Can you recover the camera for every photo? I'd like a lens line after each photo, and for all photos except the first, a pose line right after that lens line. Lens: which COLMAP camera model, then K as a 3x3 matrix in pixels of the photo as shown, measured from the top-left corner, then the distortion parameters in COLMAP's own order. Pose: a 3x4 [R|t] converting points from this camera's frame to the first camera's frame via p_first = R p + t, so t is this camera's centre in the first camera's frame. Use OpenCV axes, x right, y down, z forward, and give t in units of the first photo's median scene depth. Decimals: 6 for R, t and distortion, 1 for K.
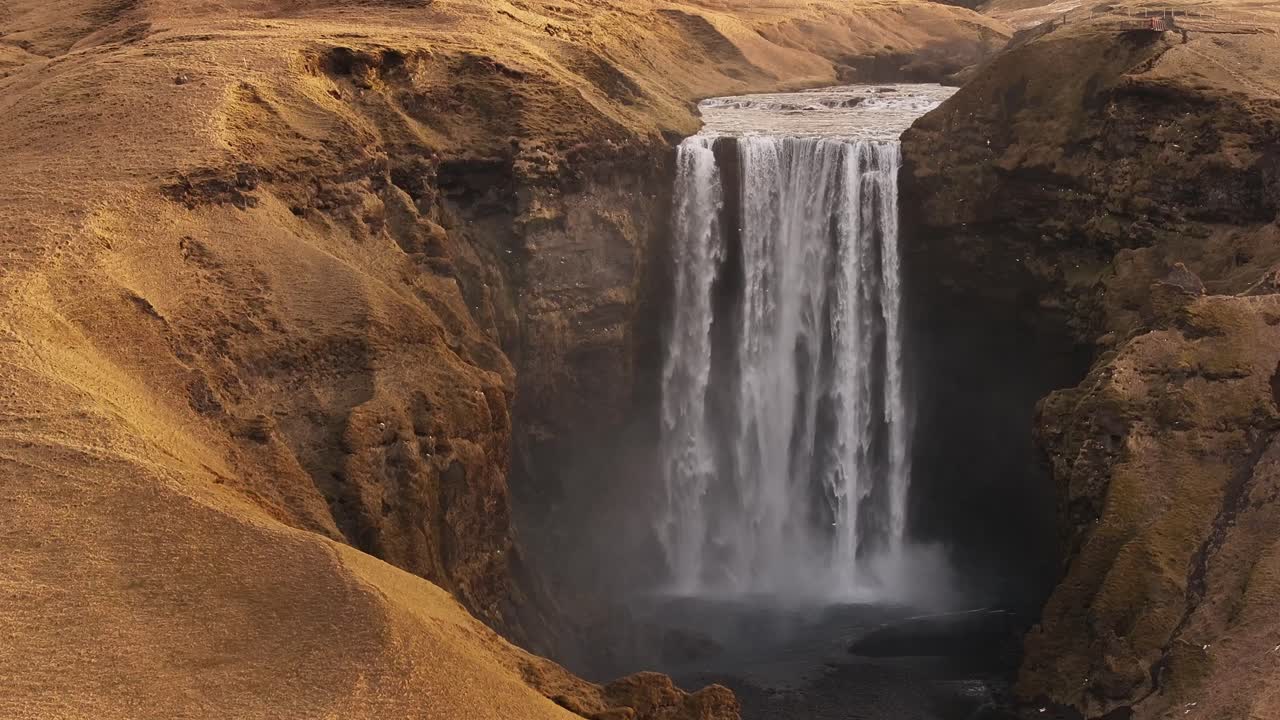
lens RADIAL K [[2714.2, 0, 640.0], [0, 2714.2, 360.0], [0, 0, 1]] dist [-0.096914, -0.091165]
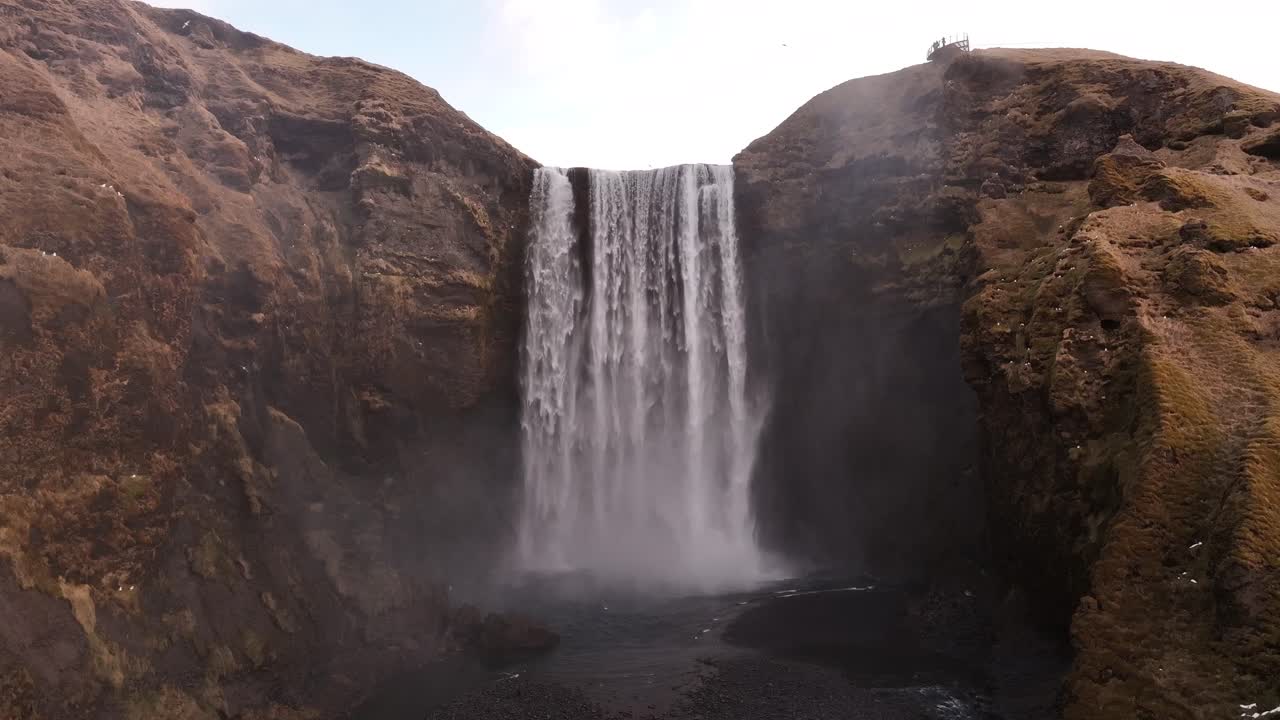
lens RADIAL K [[874.5, 0, 640.0], [0, 874.5, 360.0], [0, 0, 1]] dist [0.005591, 0.004223]
pose [[0.997100, 0.004274, 0.075978, 0.031995], [0.009439, 0.983764, -0.179220, 0.069060], [-0.075511, 0.179417, 0.980871, 0.697240]]
